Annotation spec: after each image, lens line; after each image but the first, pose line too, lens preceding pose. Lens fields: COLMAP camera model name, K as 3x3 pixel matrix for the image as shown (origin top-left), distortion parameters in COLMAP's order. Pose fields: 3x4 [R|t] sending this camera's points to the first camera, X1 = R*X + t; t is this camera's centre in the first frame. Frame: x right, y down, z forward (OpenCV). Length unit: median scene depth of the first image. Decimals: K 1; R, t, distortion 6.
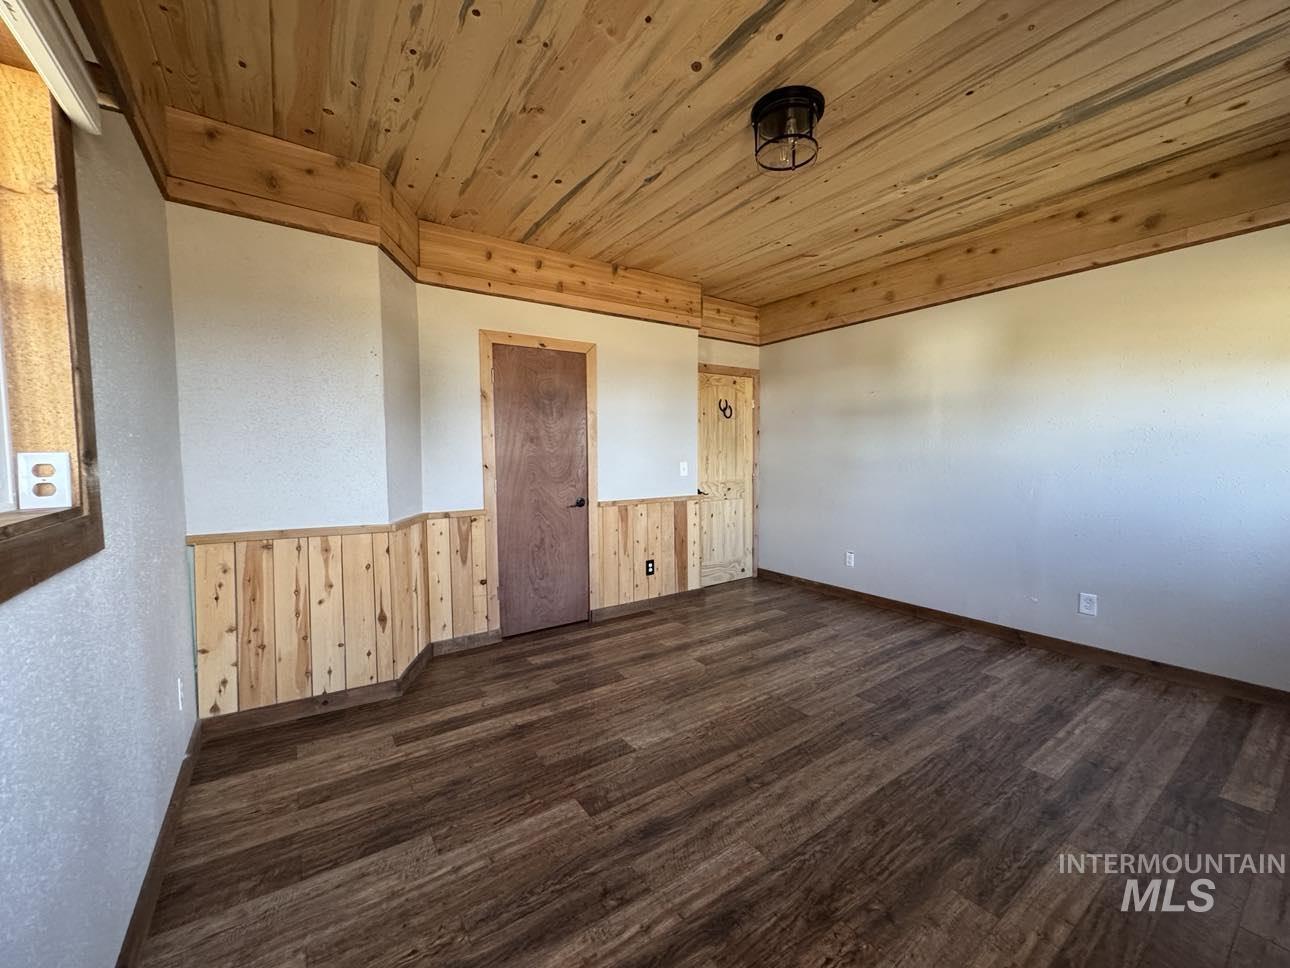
lens RADIAL K [[516.4, 0, 641.9], [0, 516.4, 484.7], [0, 0, 1]] dist [-0.002145, -0.000124]
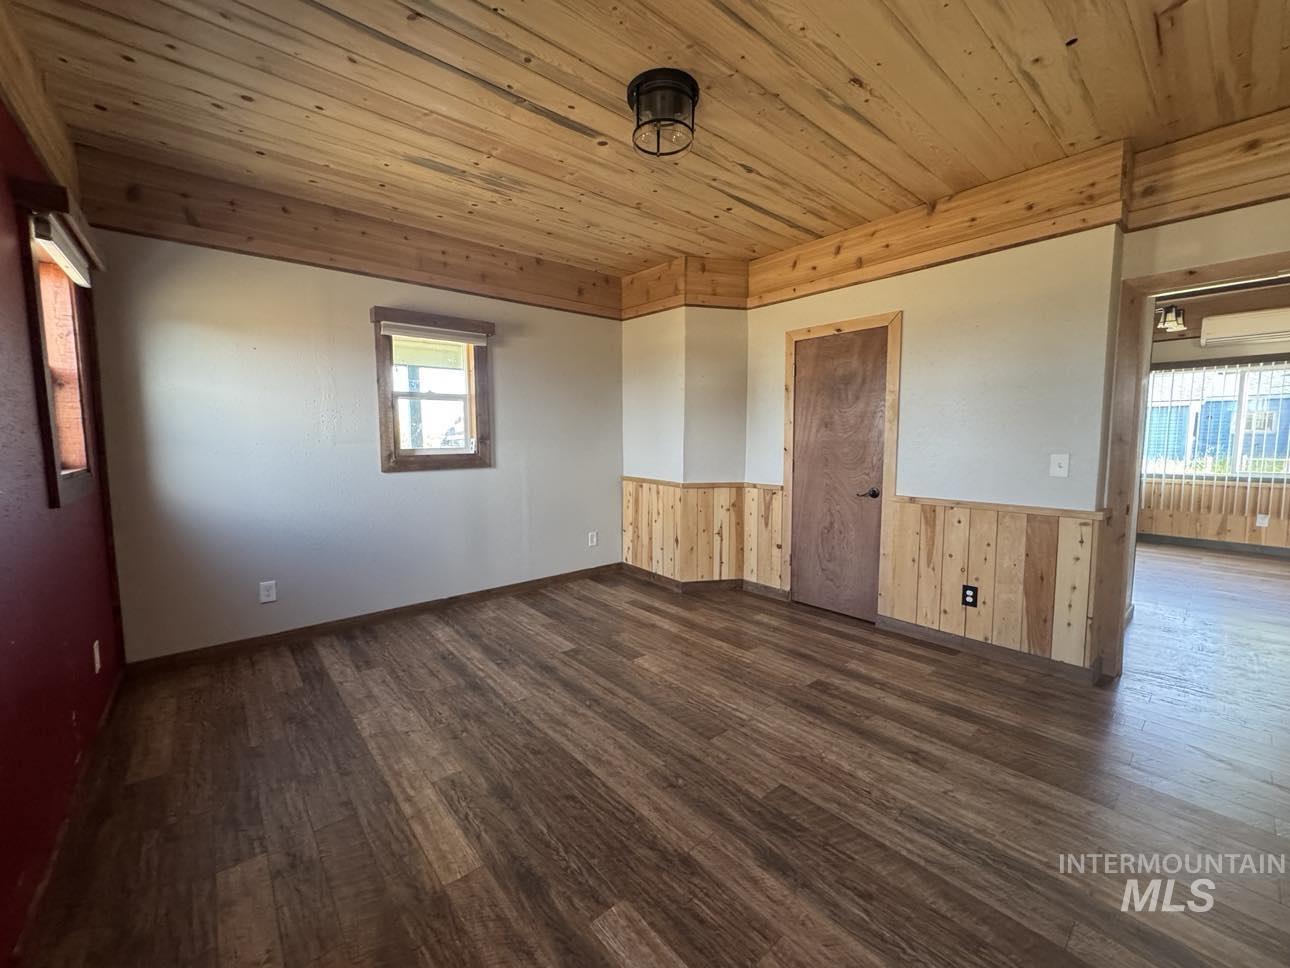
lens RADIAL K [[516.4, 0, 646.3], [0, 516.4, 484.7], [0, 0, 1]] dist [-0.002145, -0.000124]
pose [[0.105335, 0.098548, -0.989542, 0.948130], [-0.059234, 0.993932, 0.092680, -0.051937], [0.992671, 0.048852, 0.110533, 0.640371]]
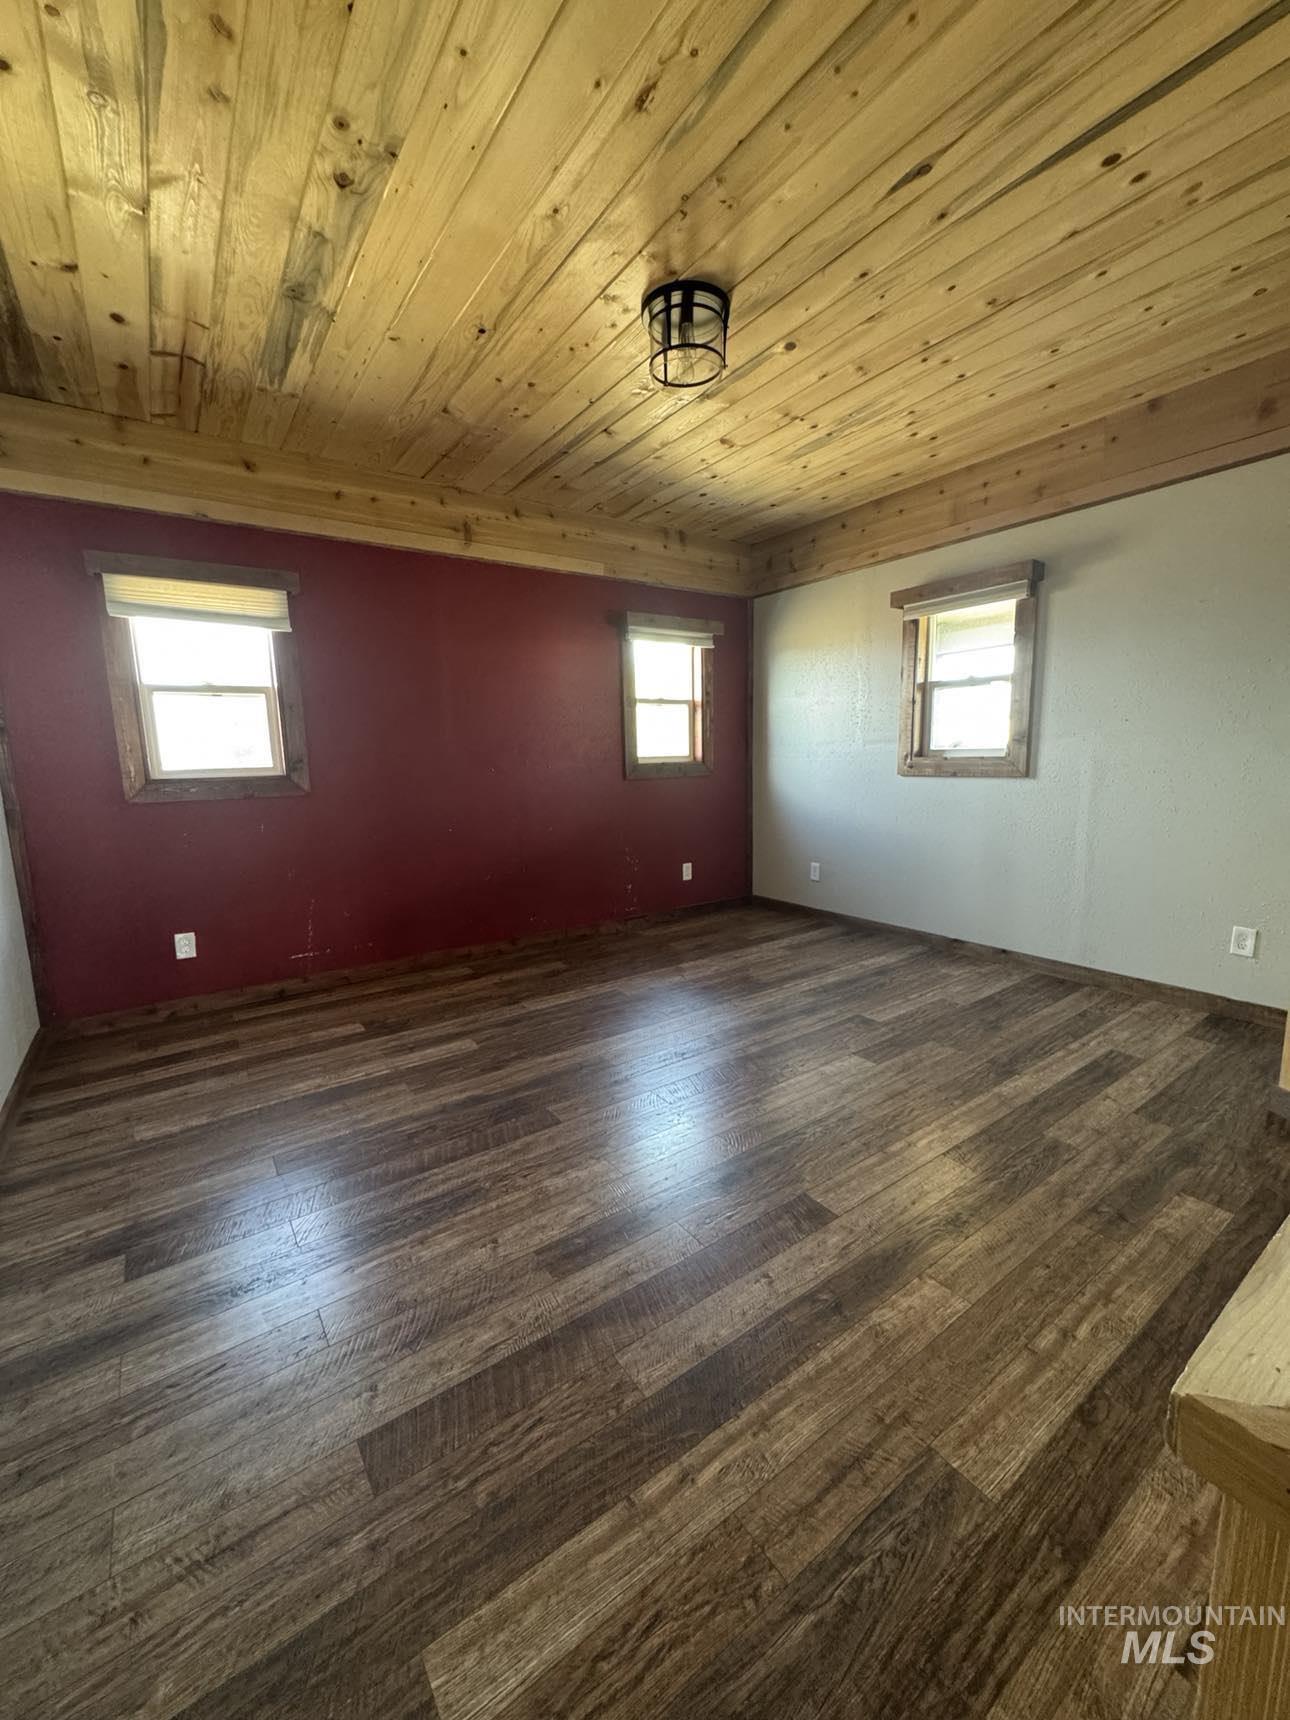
lens RADIAL K [[688.5, 0, 645.2], [0, 688.5, 861.3], [0, 0, 1]] dist [-0.002145, -0.000124]
pose [[-0.999526, 0.030408, -0.004728, 0.270405], [0.028627, 0.975143, 0.219721, -0.090255], [0.011292, 0.219482, -0.975551, 1.591095]]
